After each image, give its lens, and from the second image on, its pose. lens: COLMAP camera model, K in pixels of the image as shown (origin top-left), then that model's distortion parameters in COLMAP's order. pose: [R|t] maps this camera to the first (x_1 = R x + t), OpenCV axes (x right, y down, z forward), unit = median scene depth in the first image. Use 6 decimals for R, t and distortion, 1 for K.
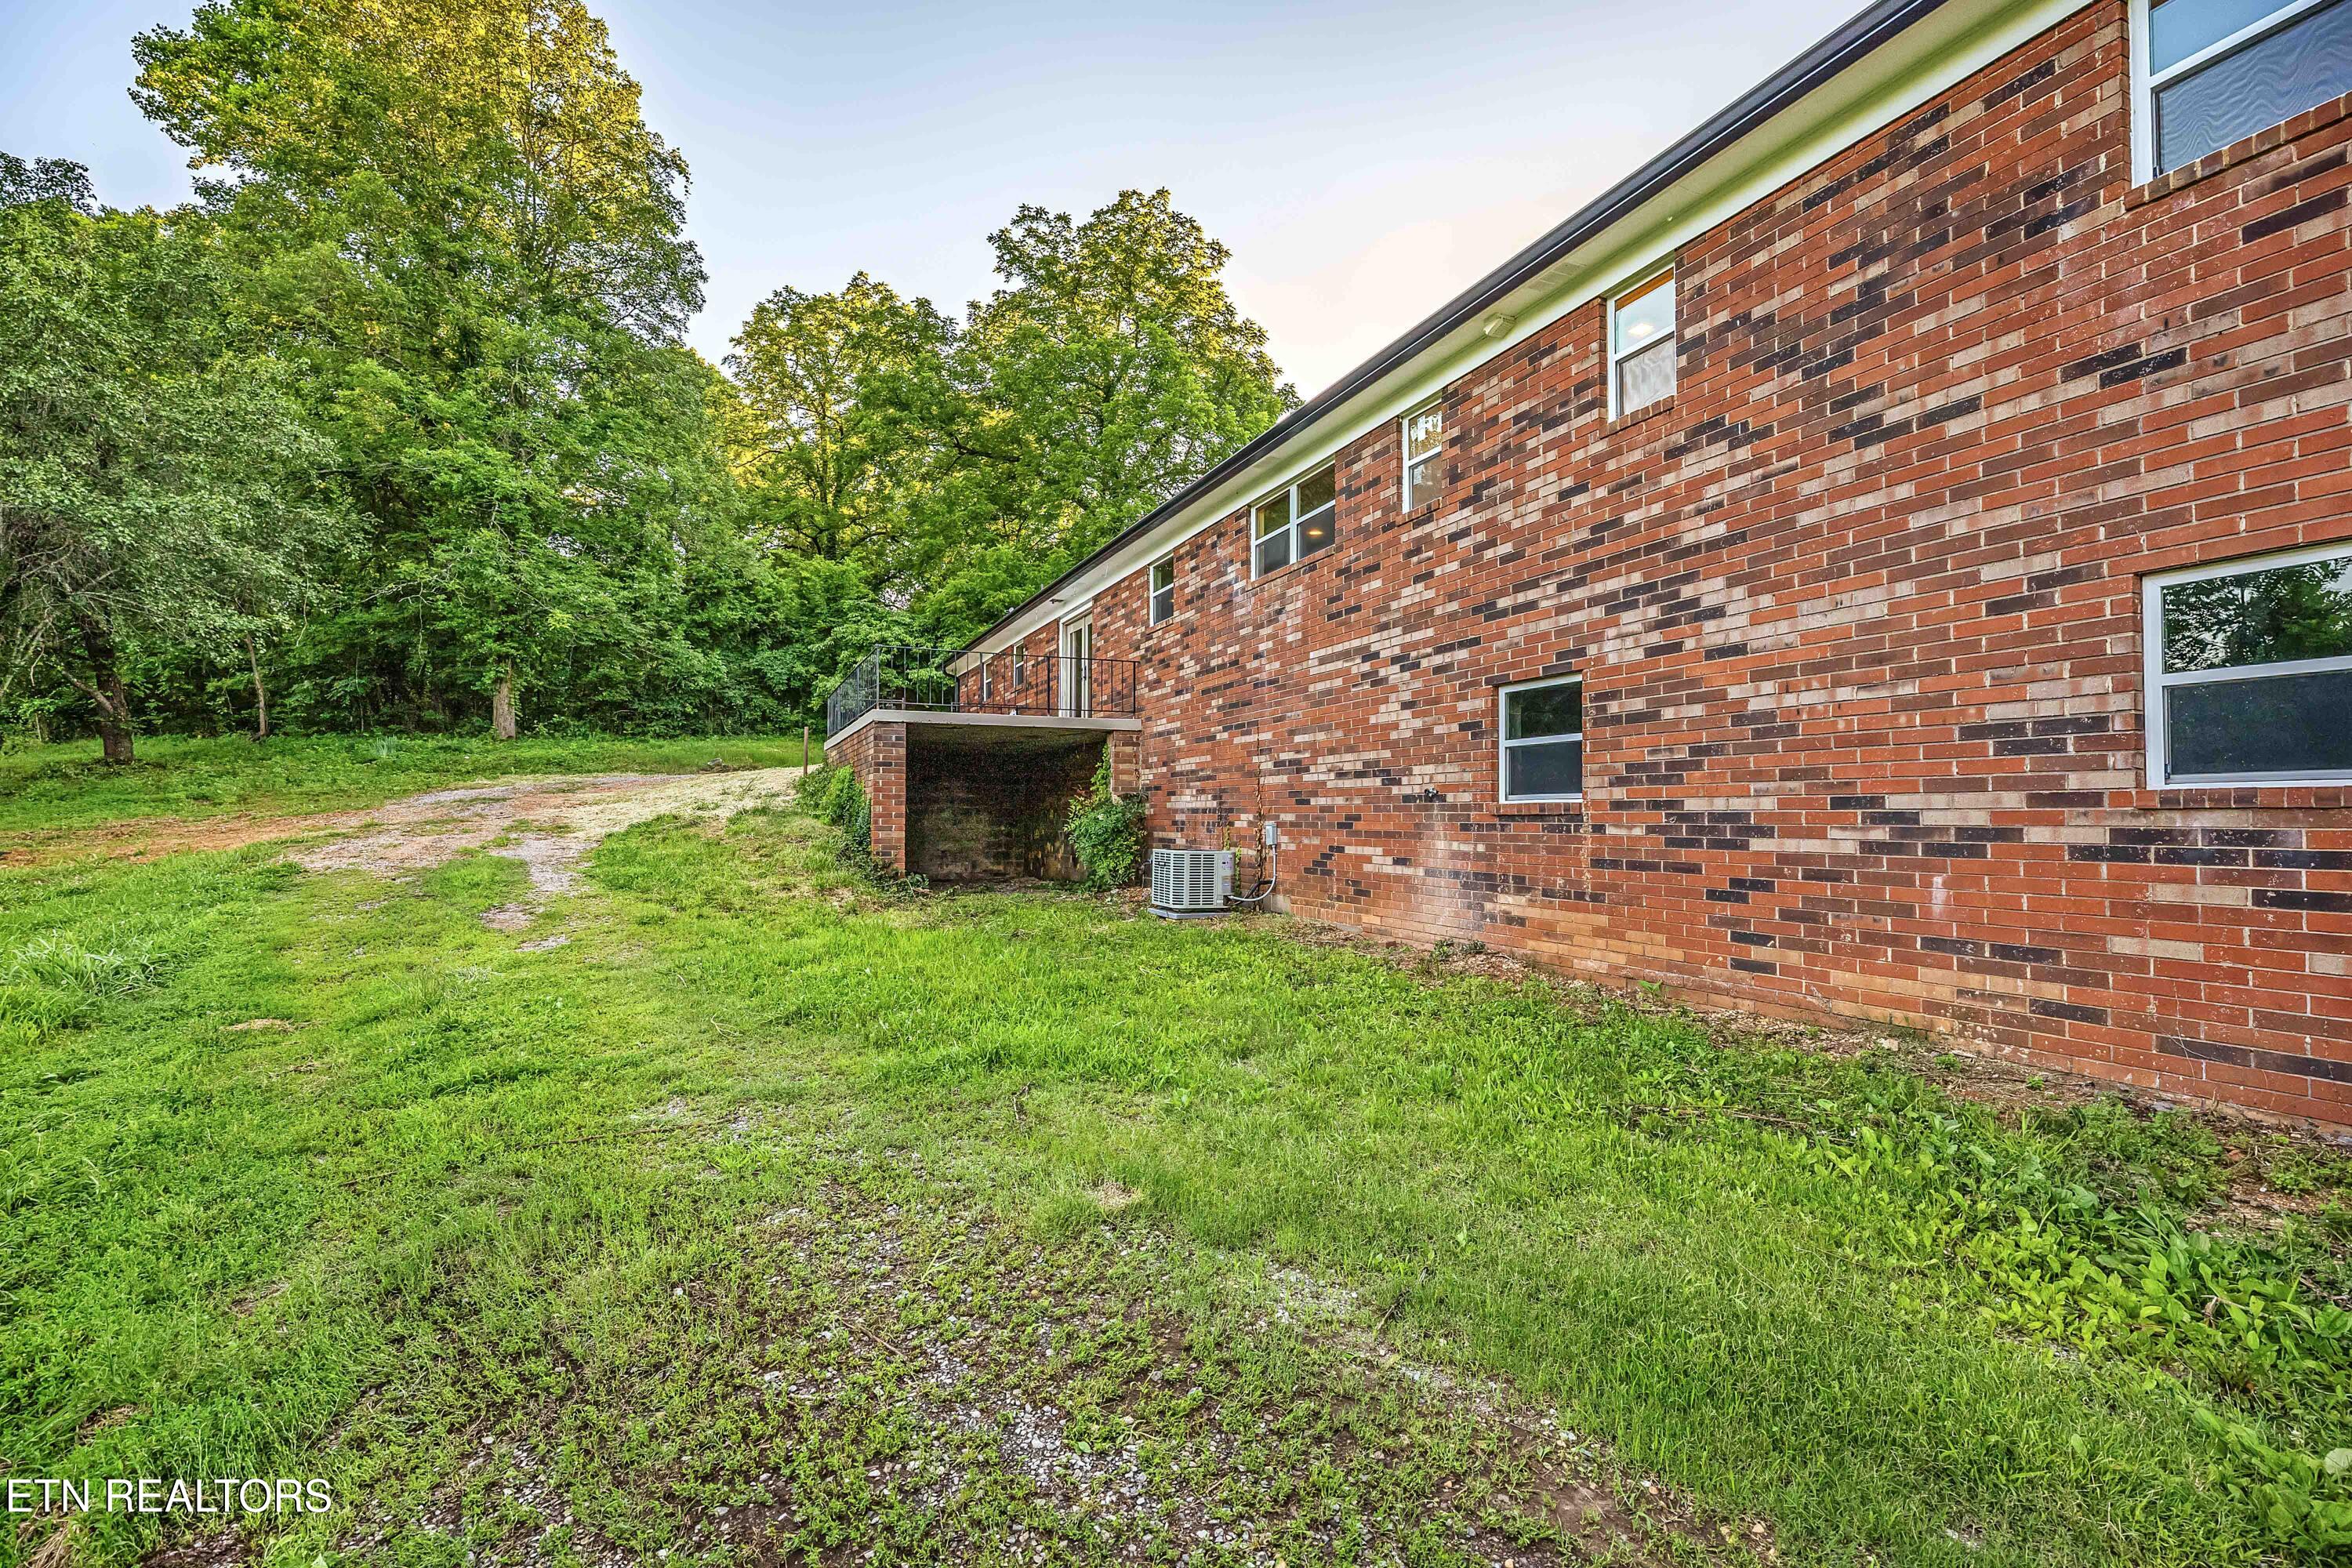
lens RADIAL K [[1036.3, 0, 1171.1], [0, 1036.3, 789.2], [0, 0, 1]] dist [-0.001073, -0.000109]
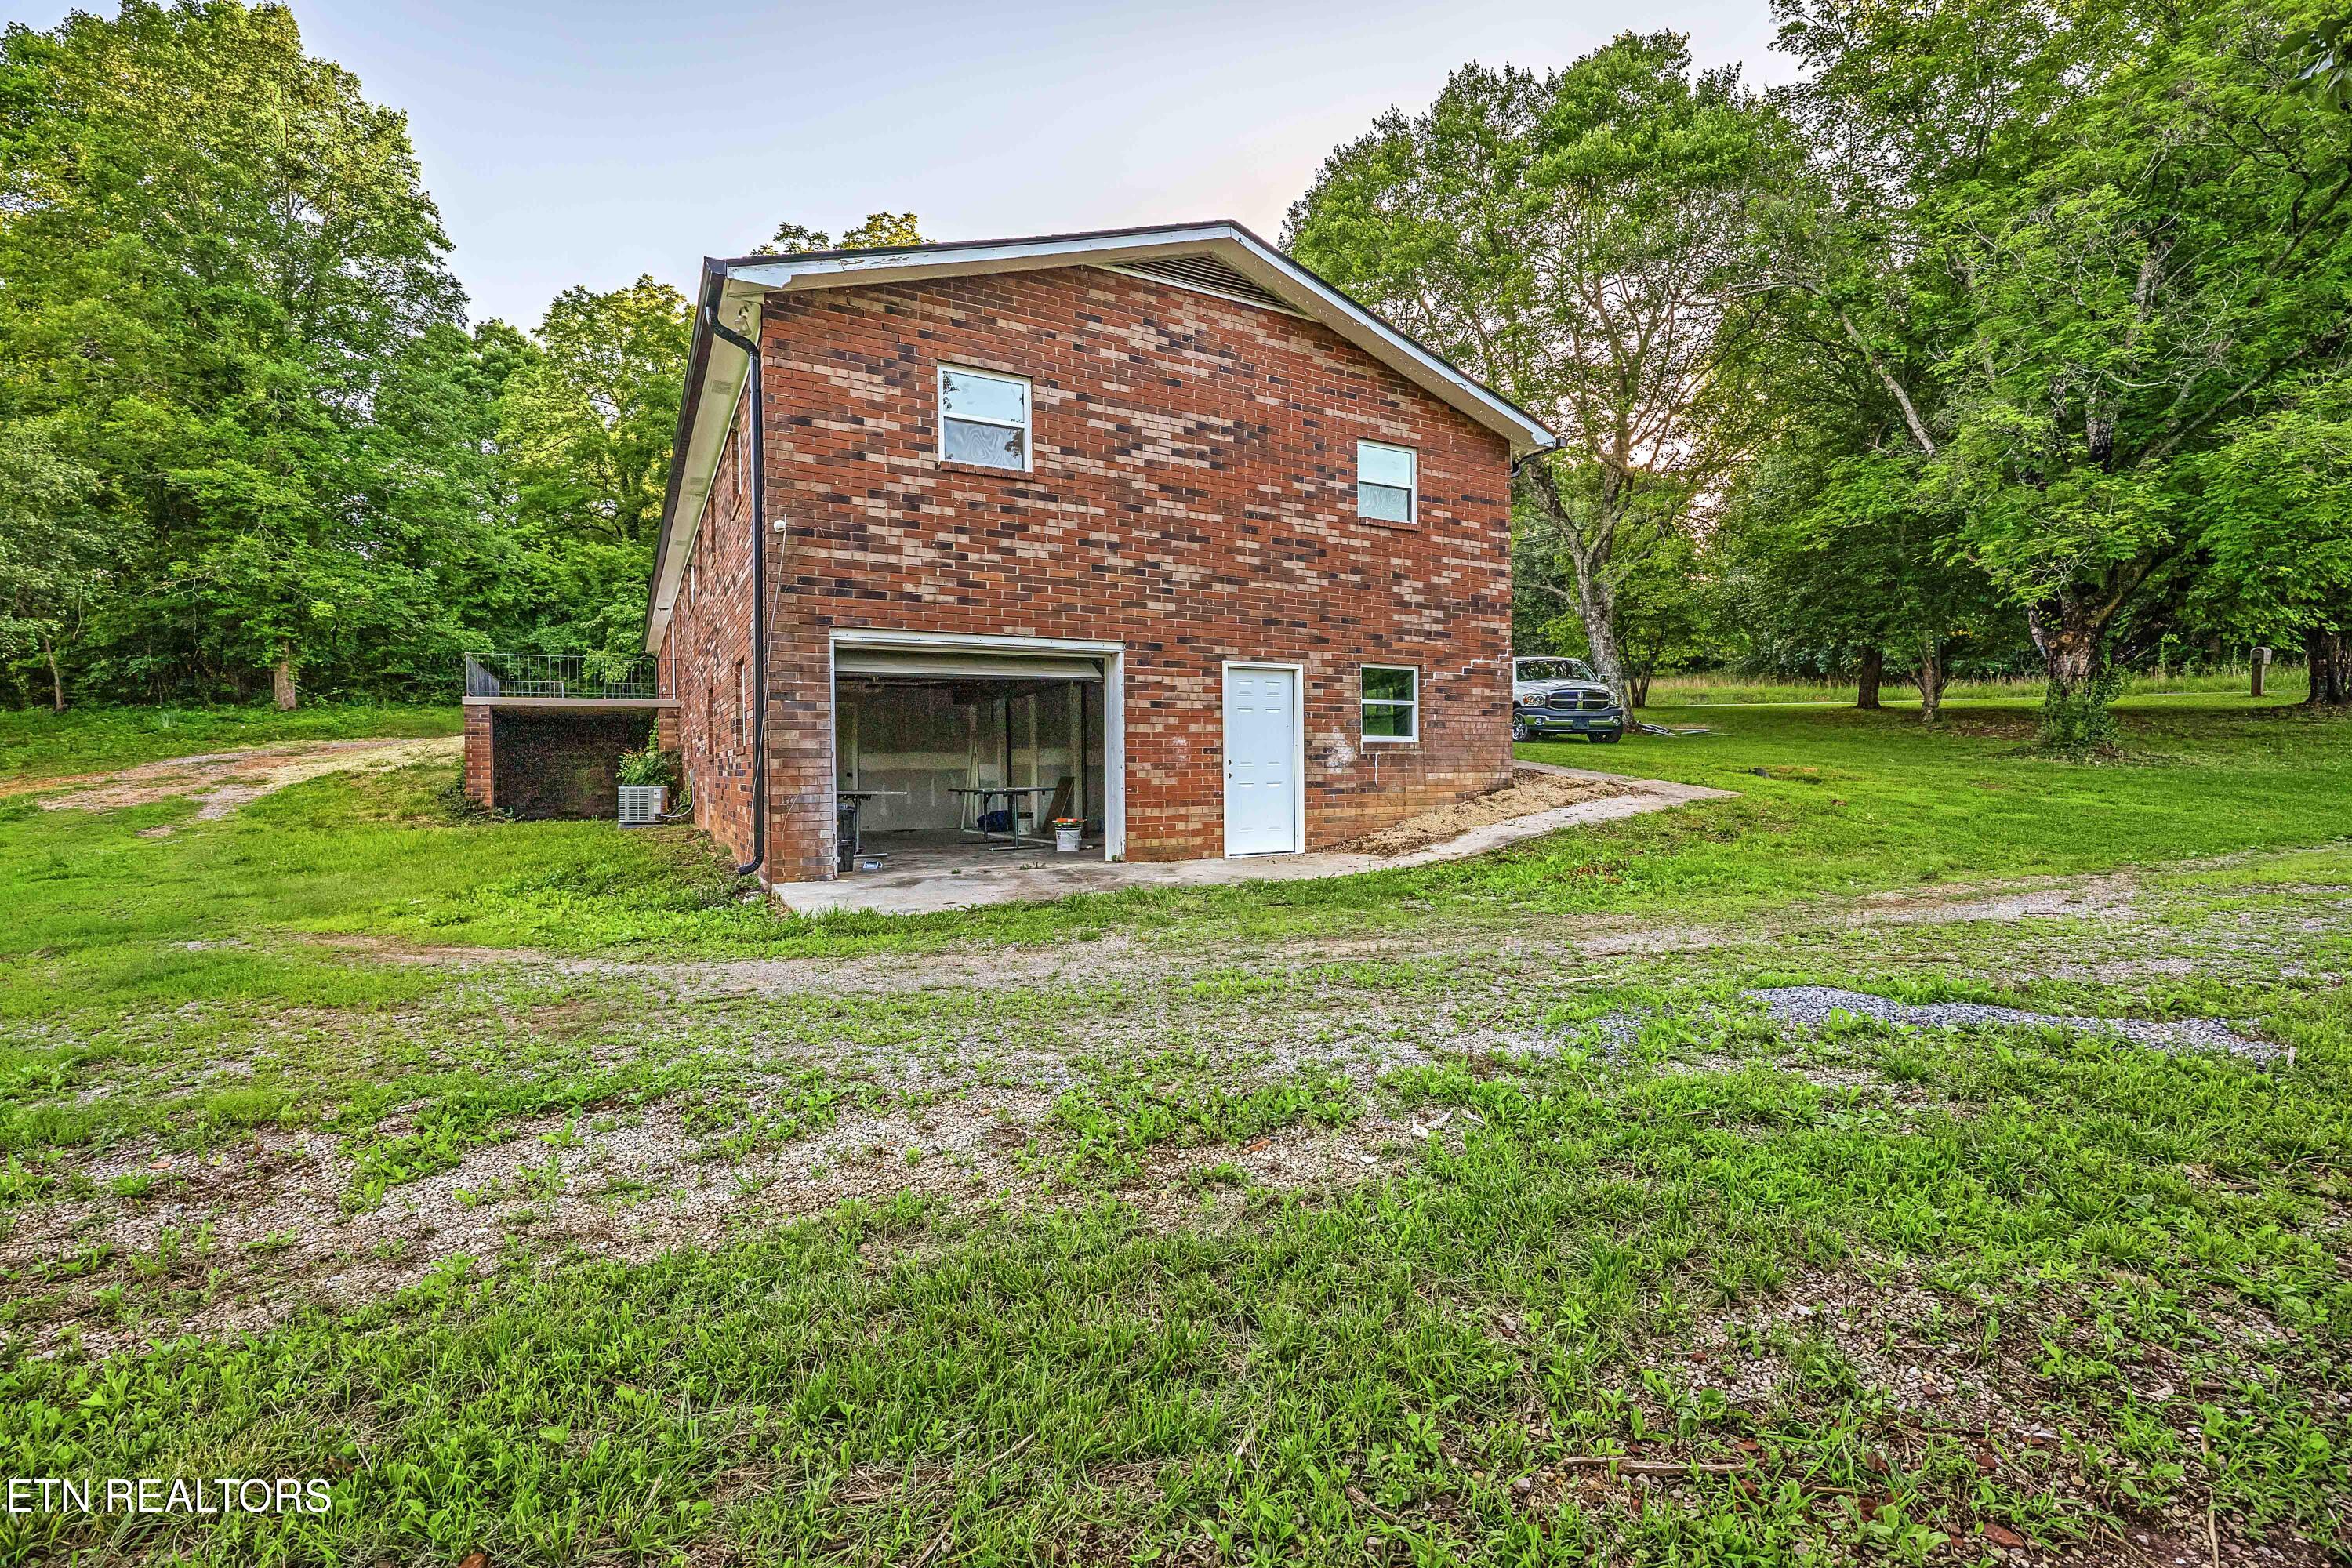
lens RADIAL K [[1036.3, 0, 1183.2], [0, 1036.3, 777.9], [0, 0, 1]] dist [-0.001073, -0.000109]
pose [[0.996712, -0.016267, 0.079379, 0.249678], [0.013357, 0.999224, 0.037060, -0.001187], [-0.079920, -0.035878, 0.996155, -0.226611]]
